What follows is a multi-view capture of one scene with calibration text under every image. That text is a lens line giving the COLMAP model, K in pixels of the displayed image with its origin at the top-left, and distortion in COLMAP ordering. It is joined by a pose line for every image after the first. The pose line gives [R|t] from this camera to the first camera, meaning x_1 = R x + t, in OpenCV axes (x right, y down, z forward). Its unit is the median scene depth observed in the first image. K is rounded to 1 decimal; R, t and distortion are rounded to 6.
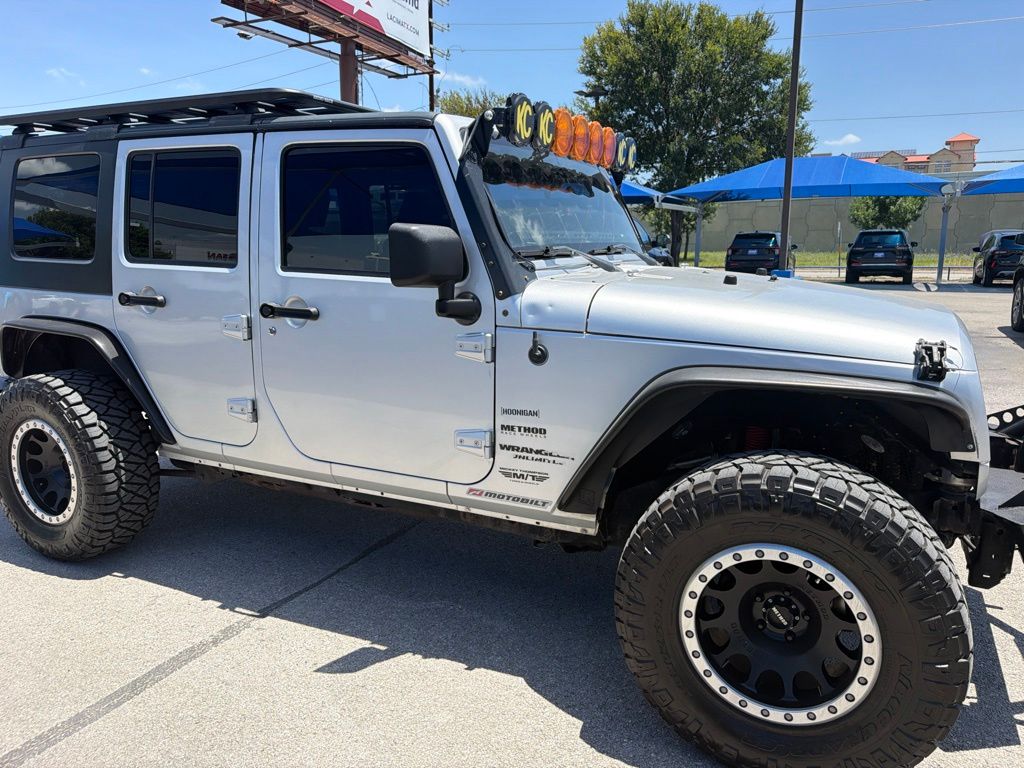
lens RADIAL K [[701.4, 0, 520.0], [0, 701.4, 373.3], [0, 0, 1]] dist [0.092334, -0.132150]
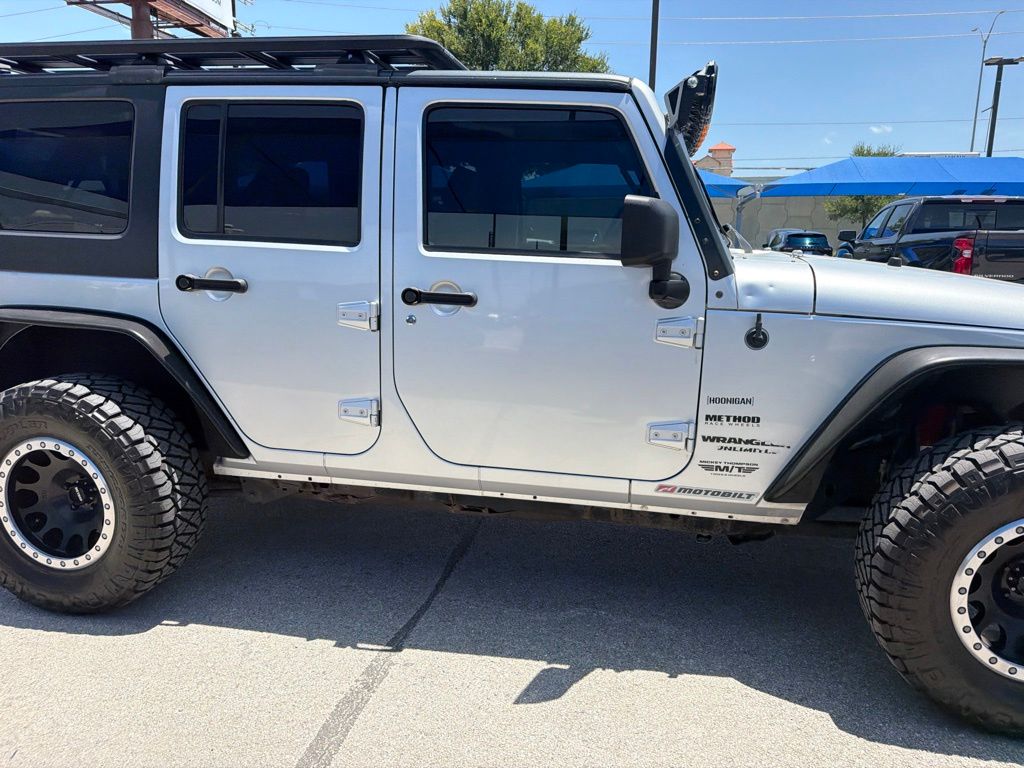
lens RADIAL K [[707.5, 0, 506.9], [0, 707.5, 376.8], [0, 0, 1]] dist [0.077794, -0.112937]
pose [[0.966589, -0.031393, 0.254400, -0.468702], [0.028575, 0.999483, 0.014767, 0.000662], [-0.254732, -0.007004, 0.966986, 0.134987]]
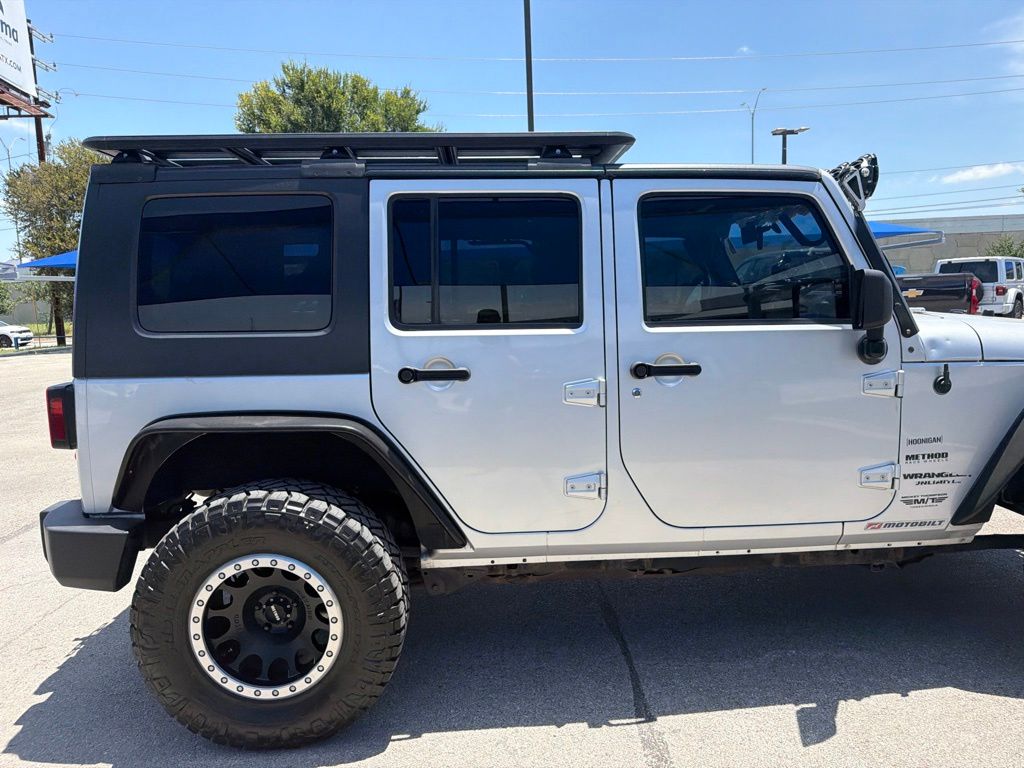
lens RADIAL K [[718.5, 0, 512.0], [0, 718.5, 384.0], [0, 0, 1]] dist [0.058917, -0.073865]
pose [[0.875615, -0.084813, 0.475505, -0.951298], [0.120773, 0.991636, -0.045524, -0.049980], [-0.467667, 0.097290, 0.878534, 0.270573]]
